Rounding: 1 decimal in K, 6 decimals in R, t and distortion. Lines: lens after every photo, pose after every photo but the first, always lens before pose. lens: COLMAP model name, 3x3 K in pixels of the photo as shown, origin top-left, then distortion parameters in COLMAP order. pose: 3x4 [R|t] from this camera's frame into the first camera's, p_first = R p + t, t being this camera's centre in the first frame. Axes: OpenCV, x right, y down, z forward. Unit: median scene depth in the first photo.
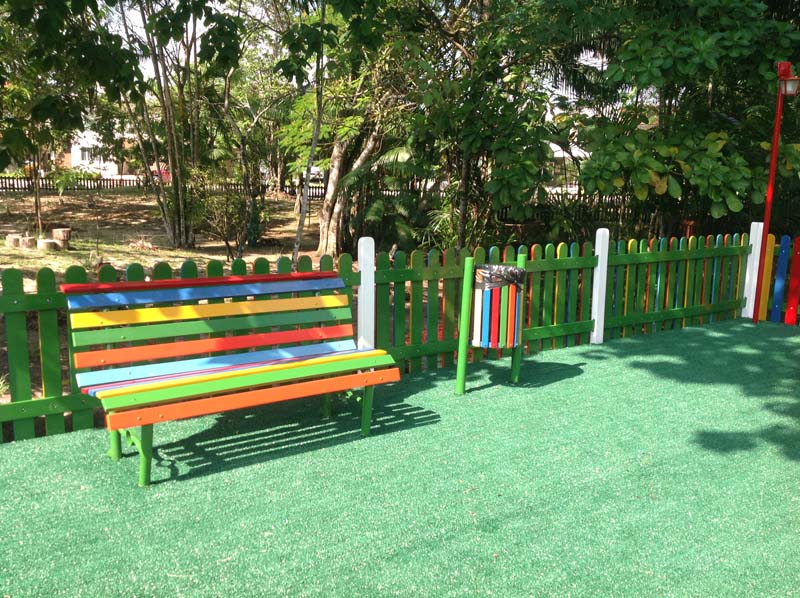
lens RADIAL K [[767.4, 0, 400.0], [0, 767.4, 299.0], [0, 0, 1]] dist [0.174566, -0.393065]
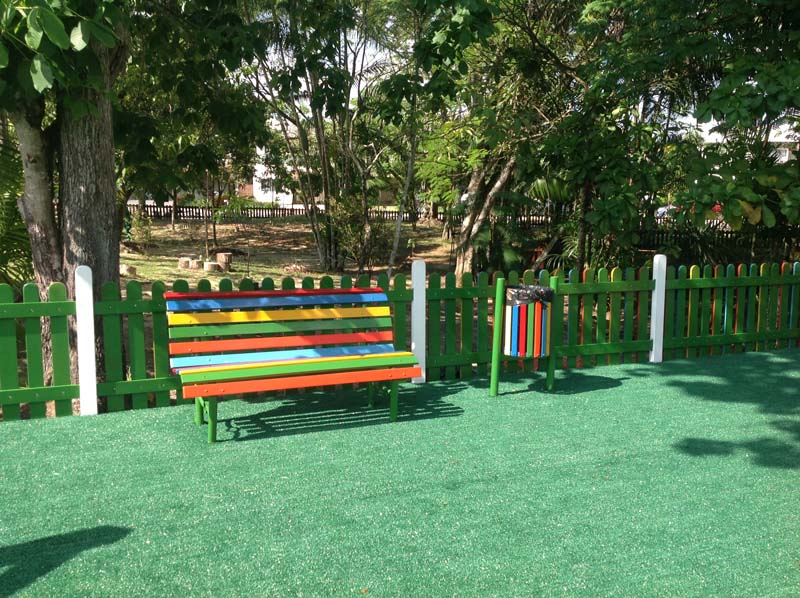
lens RADIAL K [[767.4, 0, 400.0], [0, 767.4, 299.0], [0, 0, 1]] dist [0.174566, -0.393065]
pose [[0.977862, 0.019764, -0.208314, 0.187436], [-0.026655, 0.999185, -0.030322, 0.017024], [0.207545, 0.035203, 0.977592, -0.177222]]
